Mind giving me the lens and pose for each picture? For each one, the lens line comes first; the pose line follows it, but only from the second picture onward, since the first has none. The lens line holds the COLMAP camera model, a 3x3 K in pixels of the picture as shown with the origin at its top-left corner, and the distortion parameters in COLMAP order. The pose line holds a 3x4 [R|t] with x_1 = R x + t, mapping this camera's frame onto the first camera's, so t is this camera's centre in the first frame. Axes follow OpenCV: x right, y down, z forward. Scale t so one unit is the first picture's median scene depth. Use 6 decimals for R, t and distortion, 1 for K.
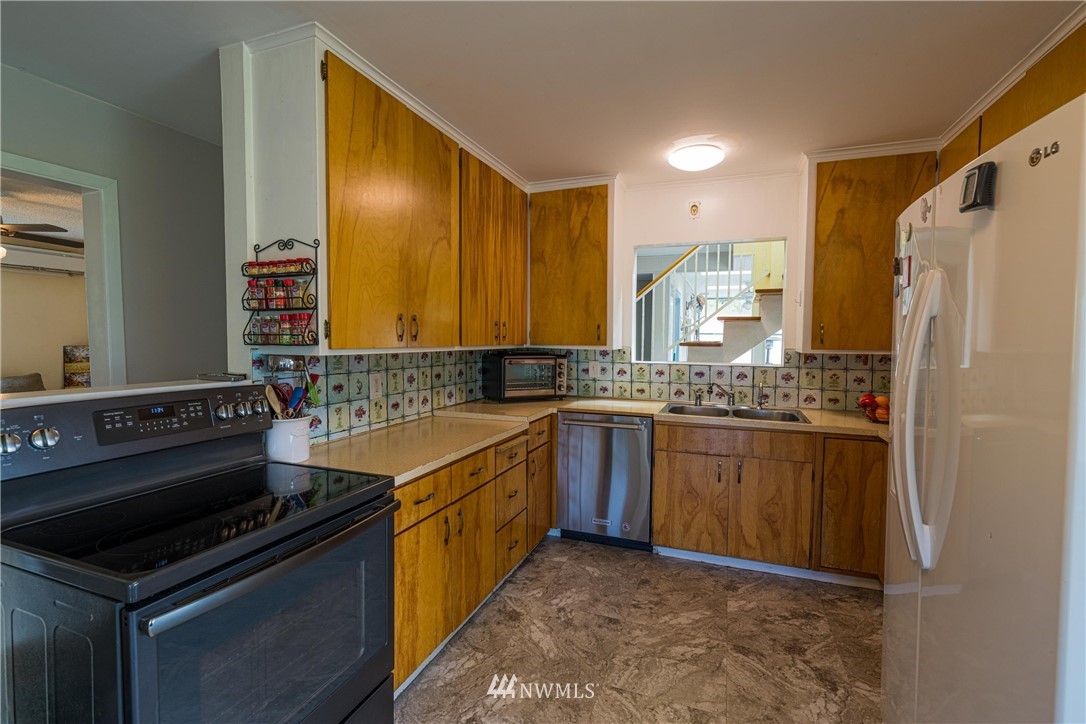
lens RADIAL K [[491.6, 0, 541.4], [0, 491.6, 364.5], [0, 0, 1]] dist [0.000665, -0.001645]
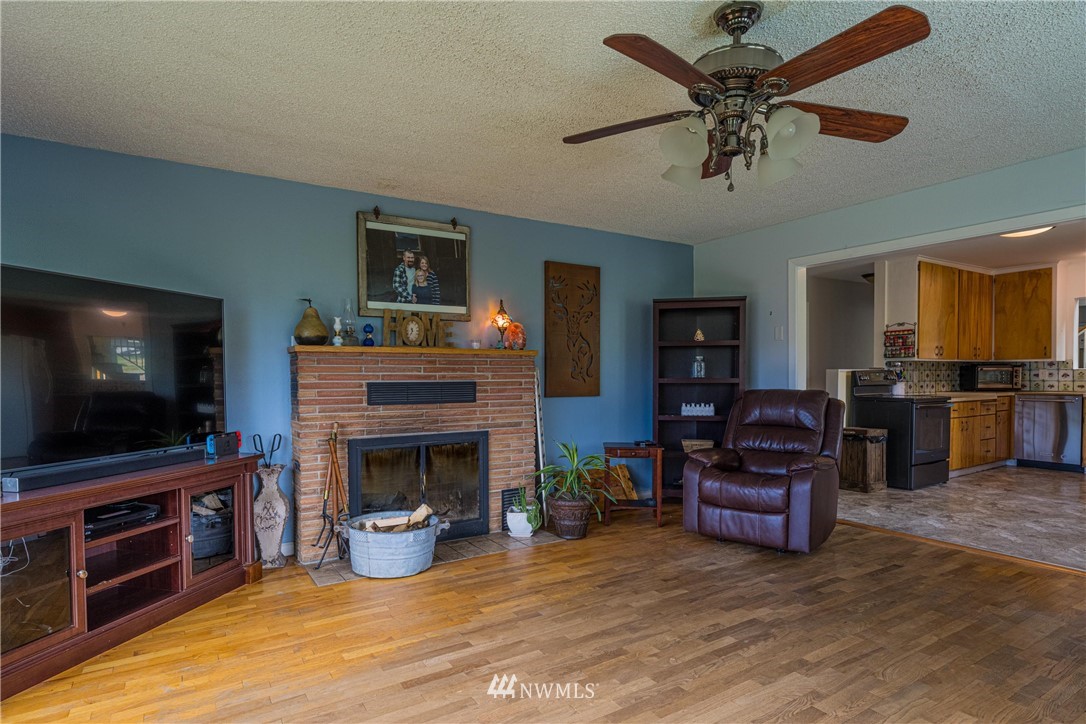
lens RADIAL K [[546.1, 0, 573.5], [0, 546.1, 388.7], [0, 0, 1]] dist [0.017713, -0.001378]
pose [[0.808982, 0.002690, -0.587827, -0.095976], [-0.018314, 0.999619, -0.020630, 0.157696], [0.587548, 0.027455, 0.808724, -1.774947]]
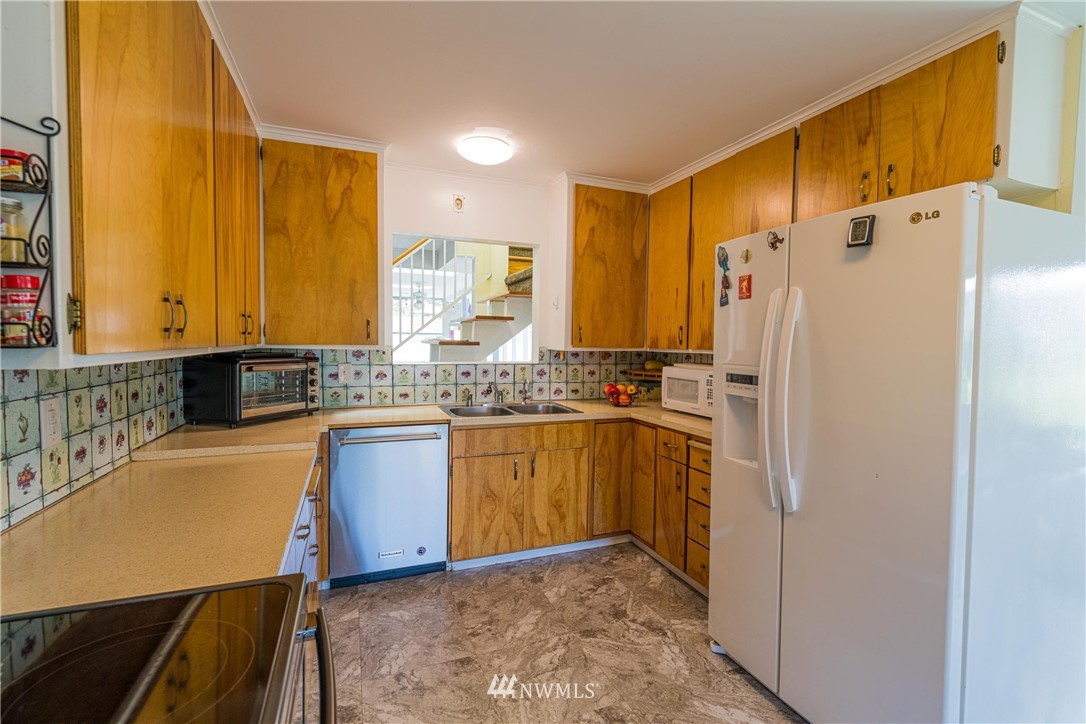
lens RADIAL K [[491.6, 0, 551.0], [0, 491.6, 362.9], [0, 0, 1]] dist [0.000665, -0.001645]
pose [[0.730819, -0.029598, 0.681929, -0.255563], [0.030082, 0.999485, 0.011143, -0.008902], [-0.681908, 0.012371, 0.731333, 0.202129]]
